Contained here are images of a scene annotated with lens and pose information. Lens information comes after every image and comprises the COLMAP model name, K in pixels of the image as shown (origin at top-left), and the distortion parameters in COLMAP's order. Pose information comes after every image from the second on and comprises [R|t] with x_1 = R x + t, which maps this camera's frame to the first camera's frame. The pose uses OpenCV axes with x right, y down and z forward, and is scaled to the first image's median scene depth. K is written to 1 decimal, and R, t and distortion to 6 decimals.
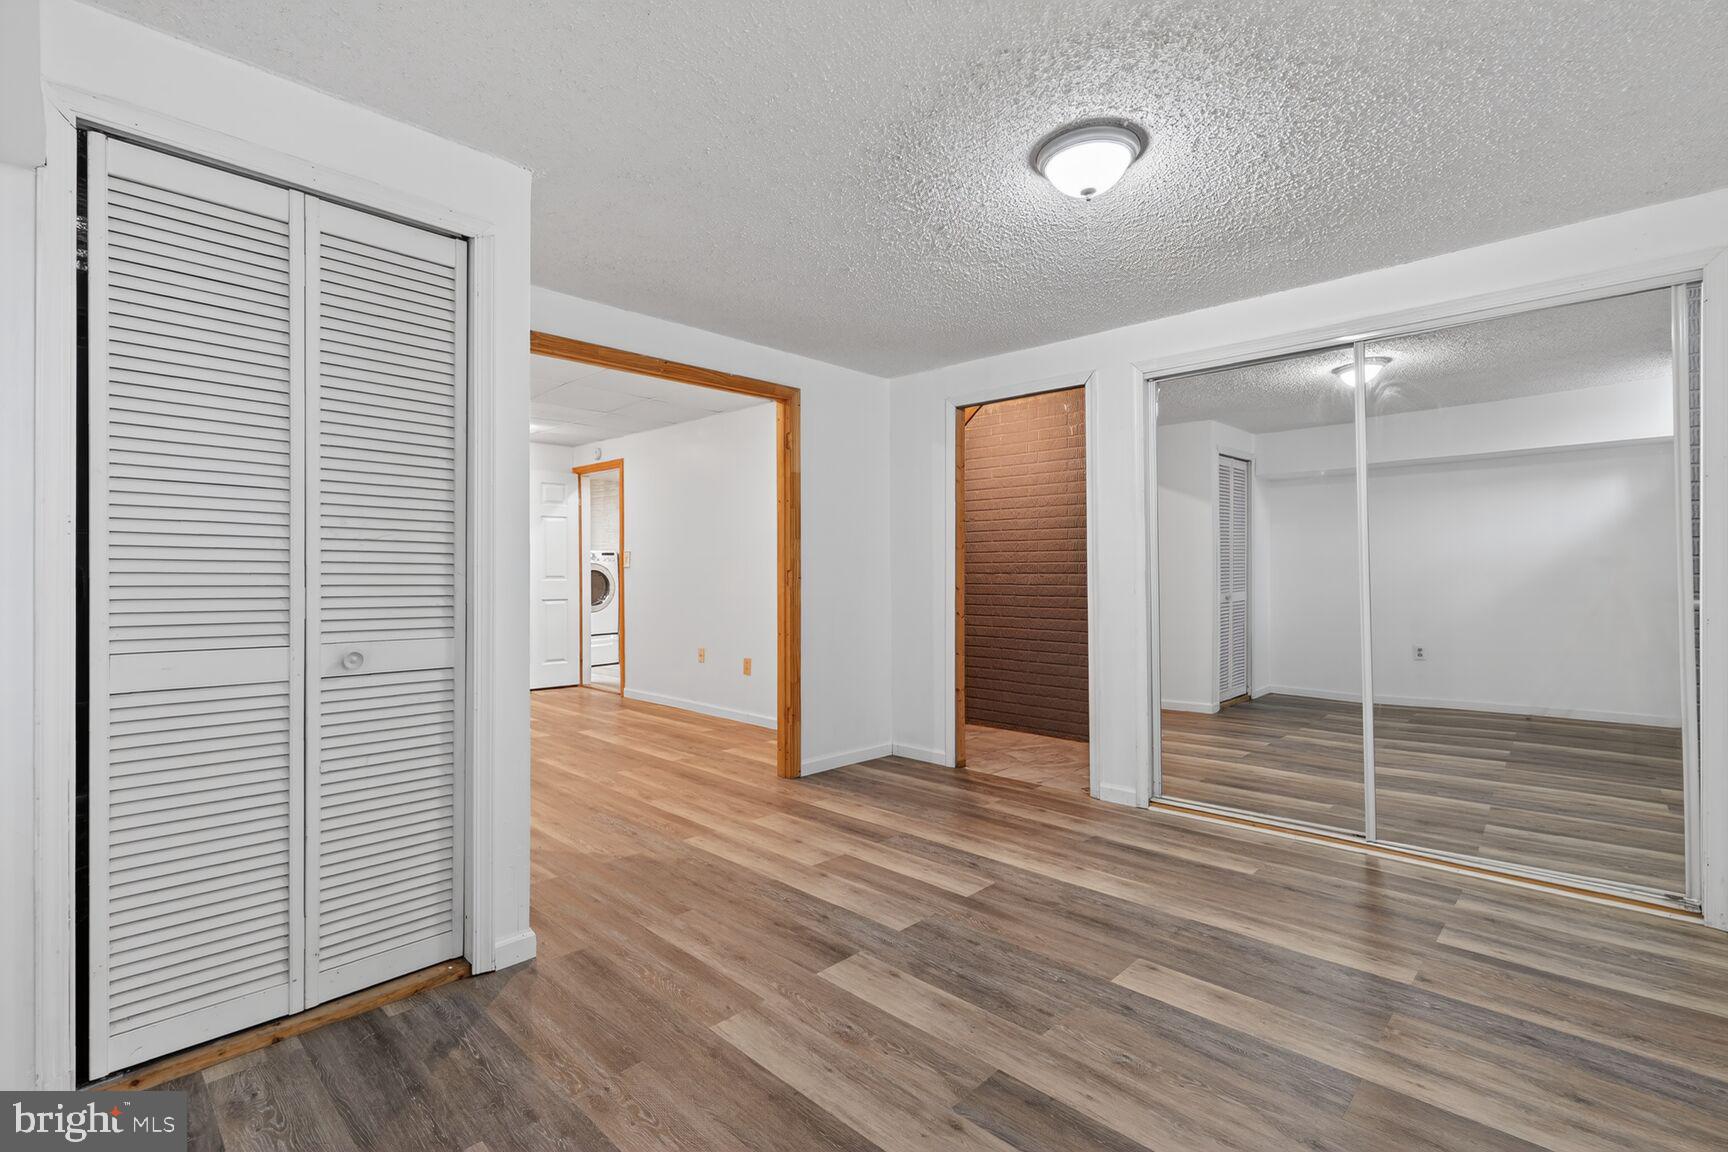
lens RADIAL K [[795.1, 0, 863.2], [0, 795.1, 567.8], [0, 0, 1]] dist [-0.001238, -0.000414]
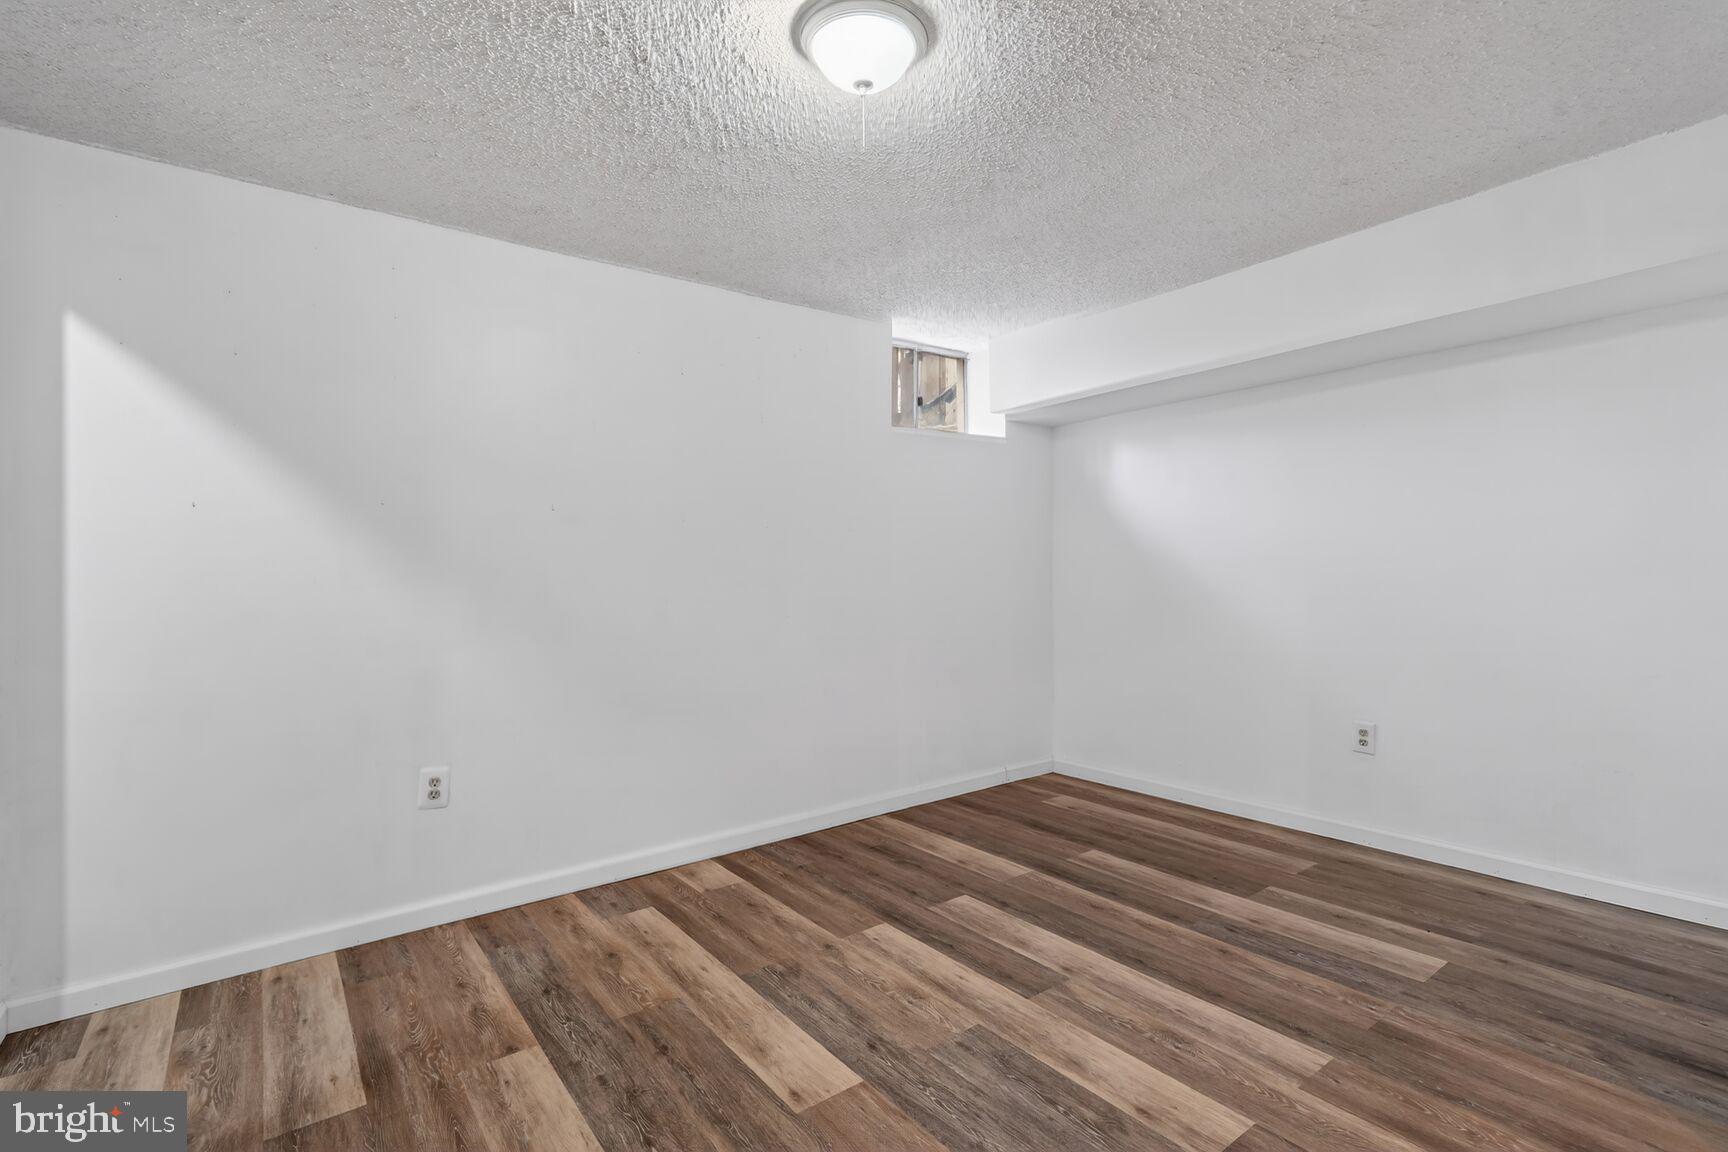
lens RADIAL K [[795.1, 0, 863.2], [0, 795.1, 567.8], [0, 0, 1]] dist [-0.001238, -0.000414]
pose [[-0.986170, 0.018313, 0.164721, 0.189675], [0.016529, 0.999789, -0.012195, 0.005866], [-0.164910, -0.009303, -0.986265, 2.036325]]
